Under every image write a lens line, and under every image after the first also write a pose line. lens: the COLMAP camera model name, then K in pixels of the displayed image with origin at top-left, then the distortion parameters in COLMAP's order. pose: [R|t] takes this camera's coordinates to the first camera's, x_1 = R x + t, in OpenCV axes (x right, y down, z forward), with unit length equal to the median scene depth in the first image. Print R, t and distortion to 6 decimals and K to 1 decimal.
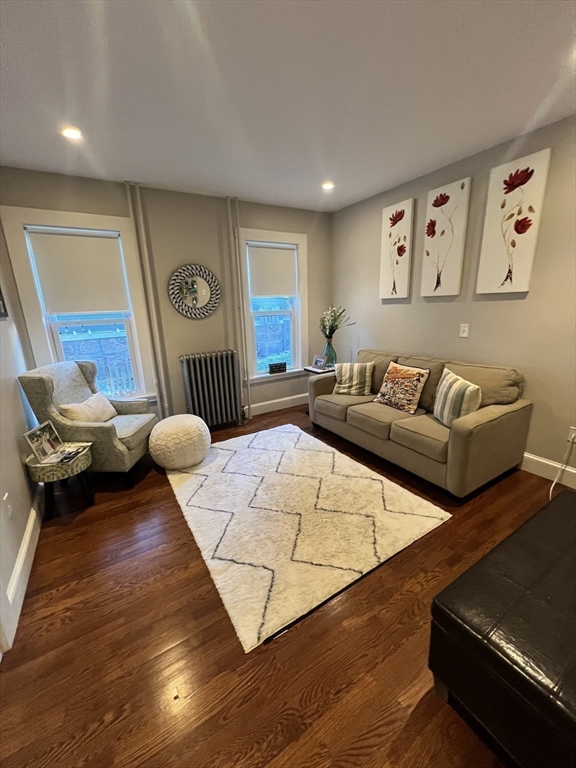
lens RADIAL K [[307.7, 0, 287.7], [0, 307.7, 384.8], [0, 0, 1]] dist [-0.003210, -0.000329]
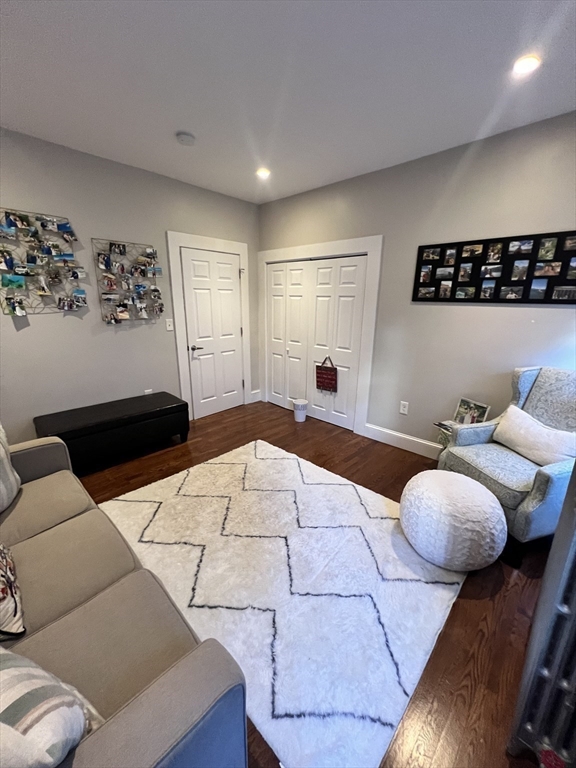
lens RADIAL K [[307.7, 0, 290.2], [0, 307.7, 381.1], [0, 0, 1]] dist [-0.003210, -0.000329]
pose [[-0.964810, 0.087464, -0.247975, 0.119806], [-0.047691, 0.869210, 0.492138, -0.460459], [0.258587, 0.486646, -0.834451, 1.759280]]
